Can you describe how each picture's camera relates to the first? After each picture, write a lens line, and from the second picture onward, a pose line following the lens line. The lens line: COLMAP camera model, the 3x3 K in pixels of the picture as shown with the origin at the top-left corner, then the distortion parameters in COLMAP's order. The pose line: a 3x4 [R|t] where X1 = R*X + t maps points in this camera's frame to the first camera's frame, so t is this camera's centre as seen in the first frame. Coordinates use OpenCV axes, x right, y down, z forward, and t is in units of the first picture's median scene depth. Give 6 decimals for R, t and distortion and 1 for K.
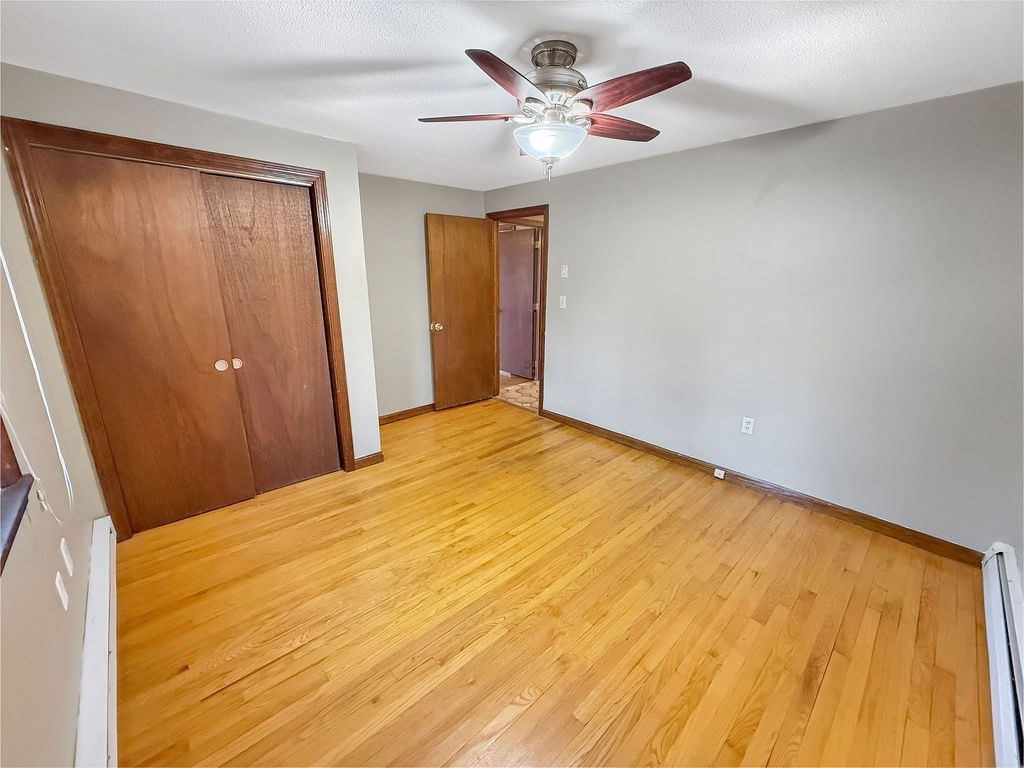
lens RADIAL K [[409.8, 0, 512.0], [0, 409.8, 384.0], [0, 0, 1]] dist [0.000185, 0.000030]
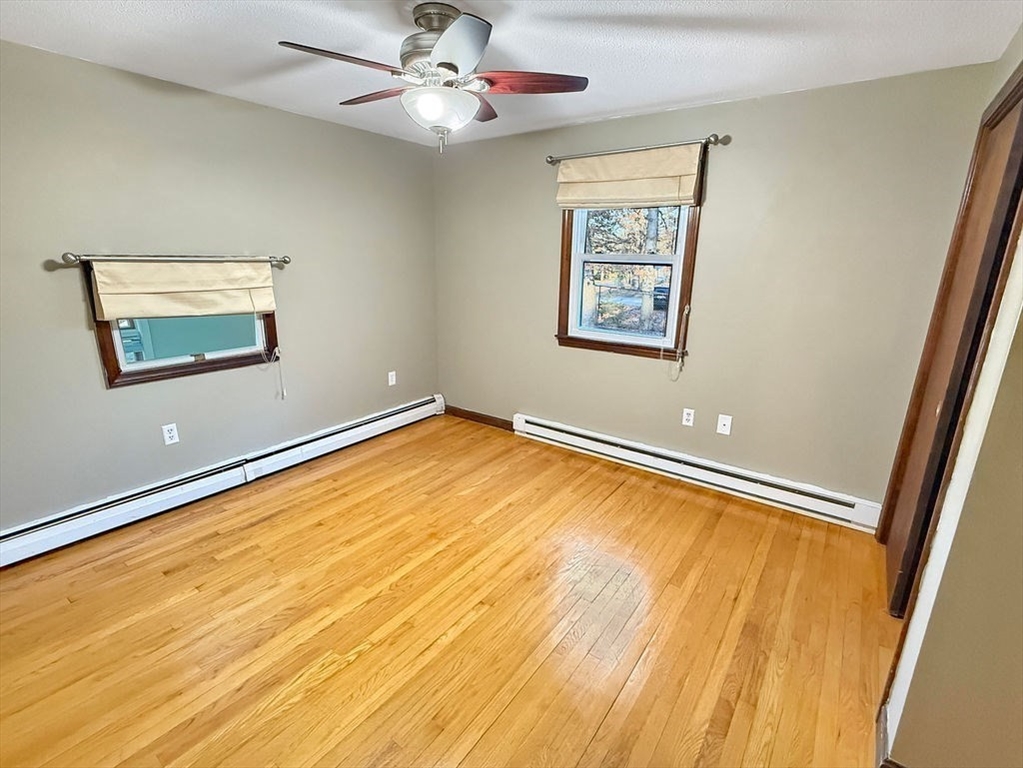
lens RADIAL K [[481.8, 0, 511.5], [0, 481.8, 384.0], [0, 0, 1]] dist [-0.000737, -0.000182]
pose [[-0.980810, 0.023874, -0.193499, 0.127255], [-0.077554, 0.862800, 0.499562, -0.477860], [0.178877, 0.504982, -0.844391, 1.764197]]
